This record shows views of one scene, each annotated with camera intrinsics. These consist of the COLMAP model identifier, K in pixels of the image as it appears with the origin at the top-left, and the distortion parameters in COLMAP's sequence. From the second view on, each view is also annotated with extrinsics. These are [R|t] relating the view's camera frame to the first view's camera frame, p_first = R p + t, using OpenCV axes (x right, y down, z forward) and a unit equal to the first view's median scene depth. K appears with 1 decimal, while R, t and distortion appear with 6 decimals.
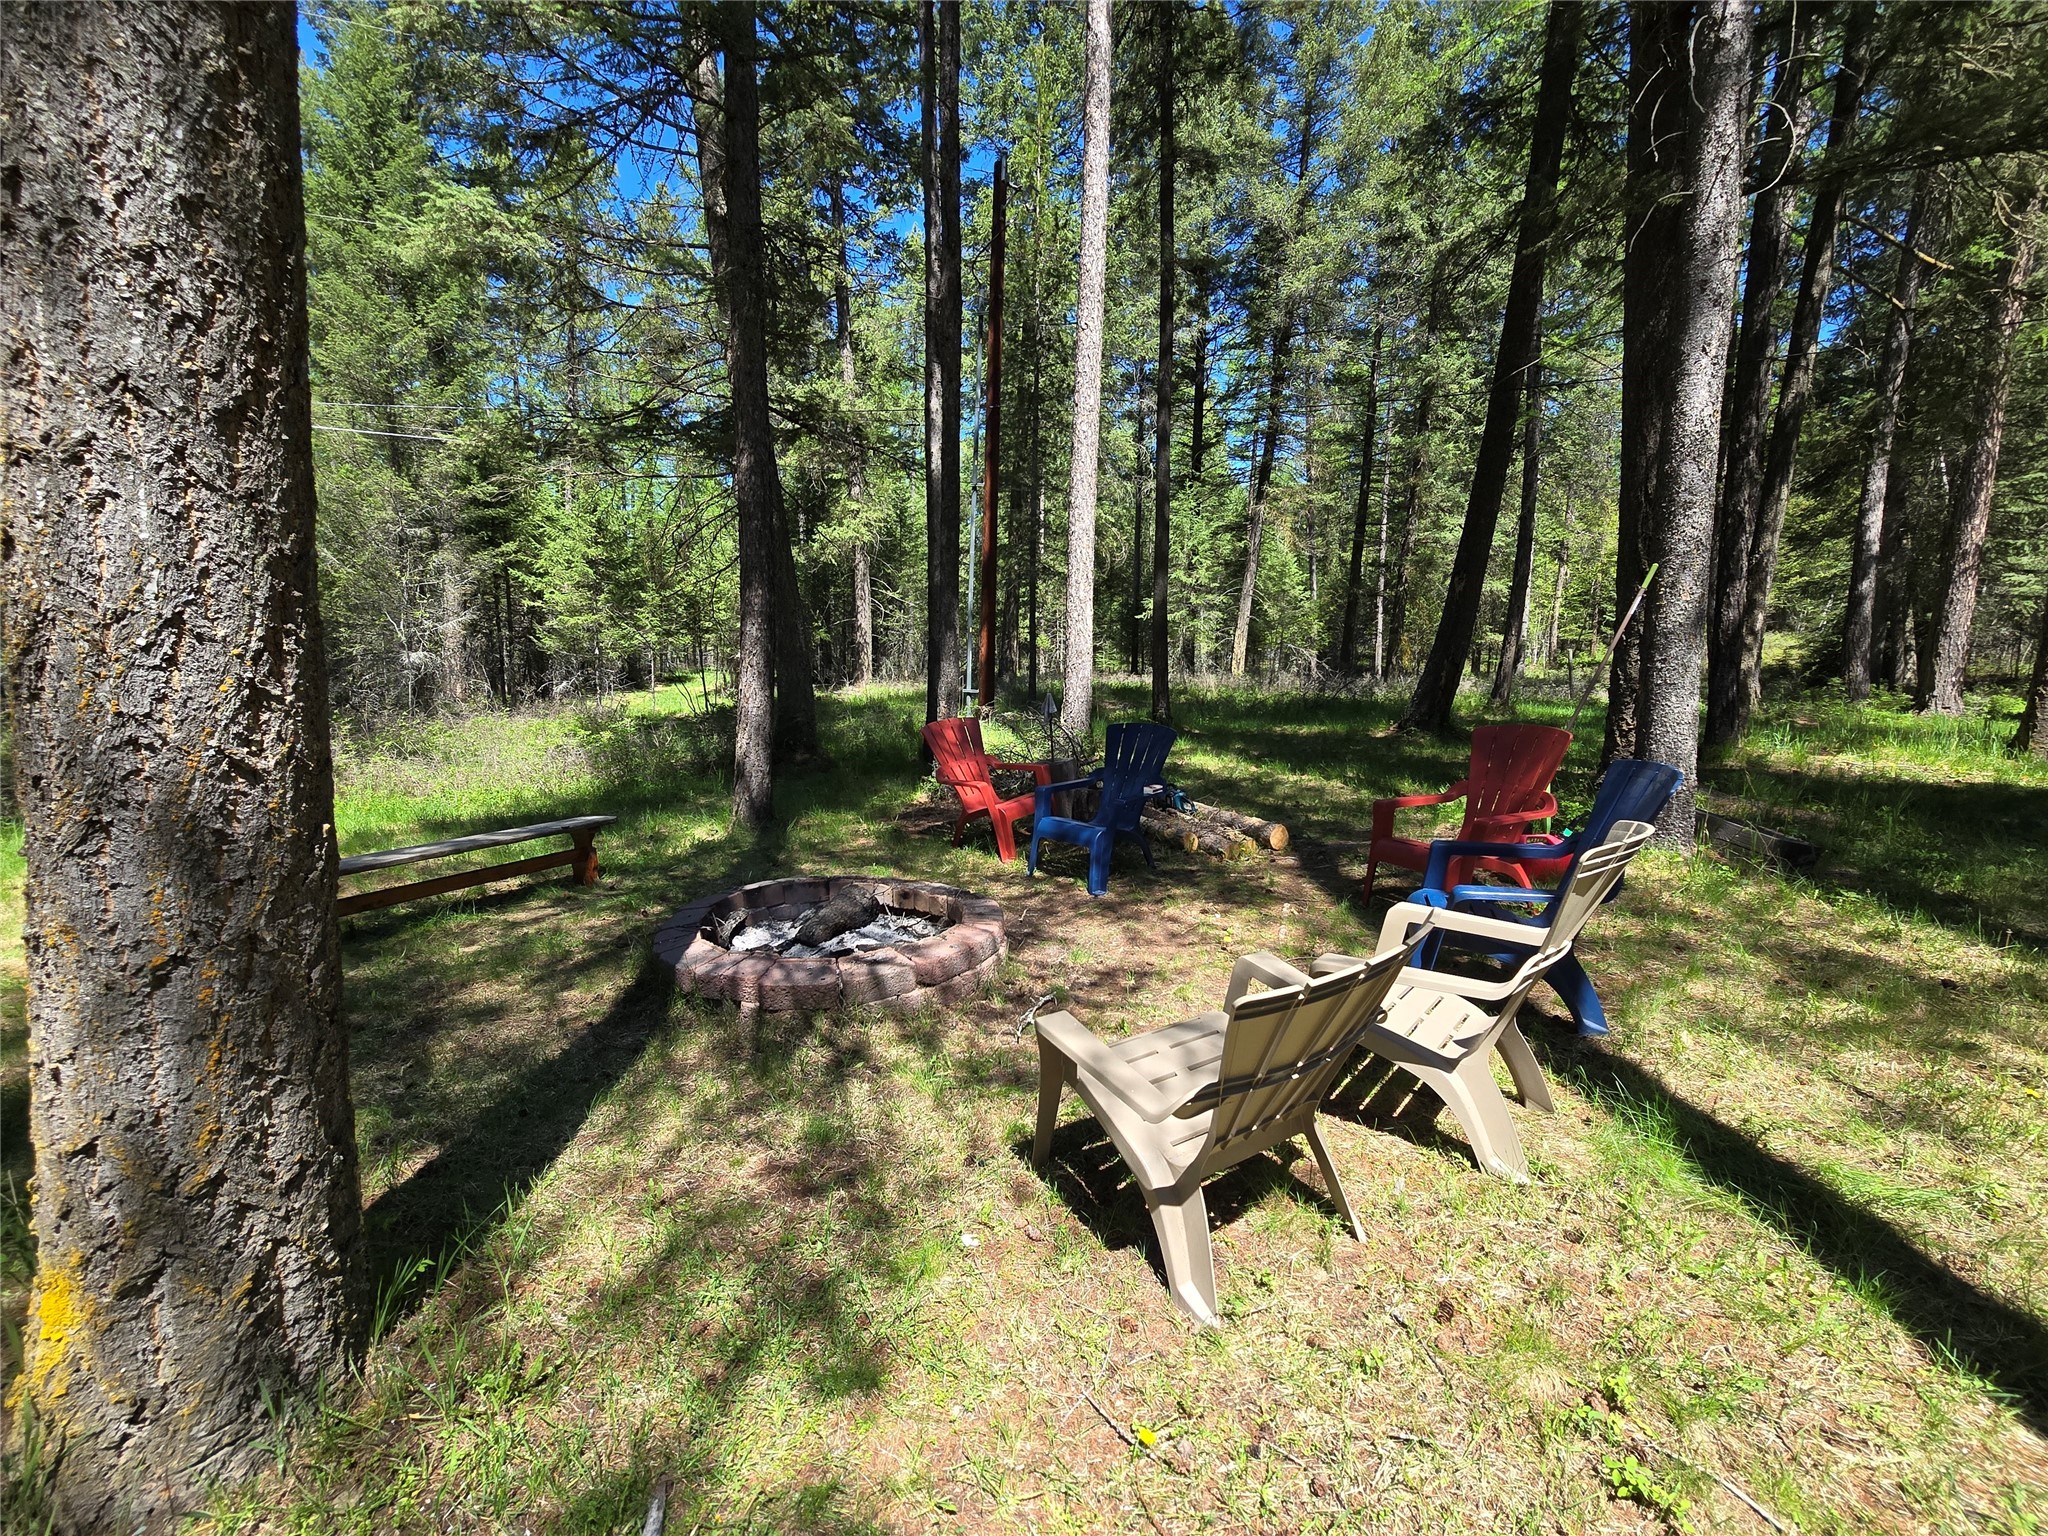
lens RADIAL K [[841.1, 0, 1029.5], [0, 841.1, 772.5], [0, 0, 1]] dist [-0.002295, -0.000341]
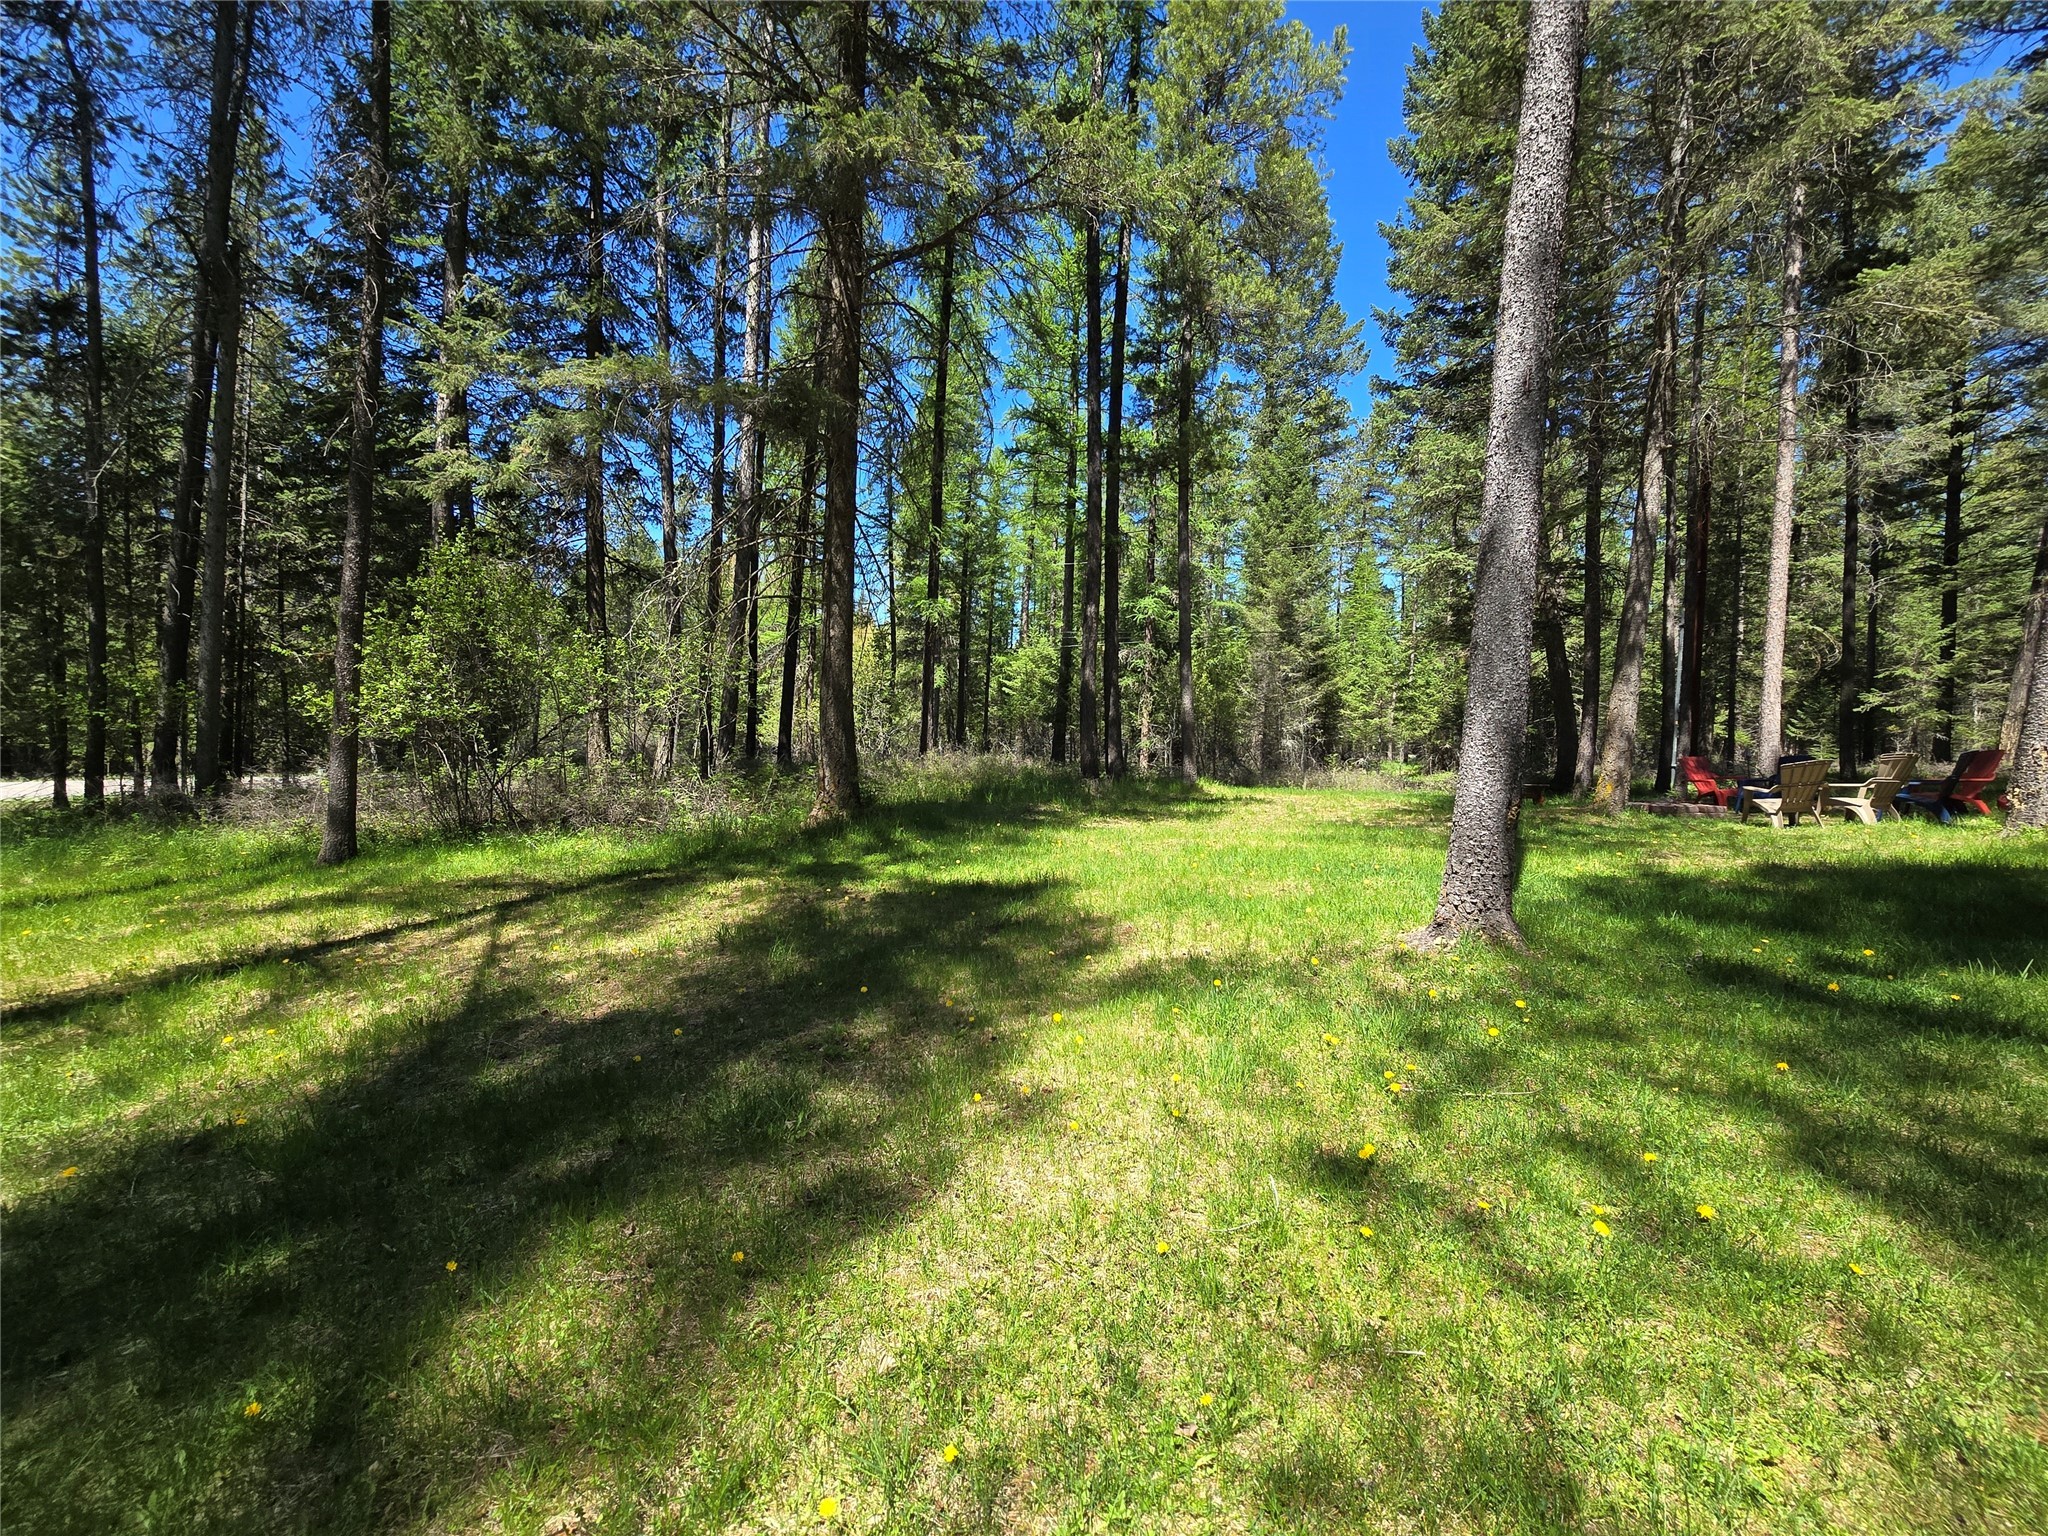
lens RADIAL K [[841.1, 0, 1029.5], [0, 841.1, 772.5], [0, 0, 1]] dist [-0.002295, -0.000341]
pose [[0.772876, 0.016053, -0.634354, -0.007960], [-0.095835, 0.991166, -0.091680, 0.101124], [0.627279, 0.131651, 0.767587, -0.519645]]
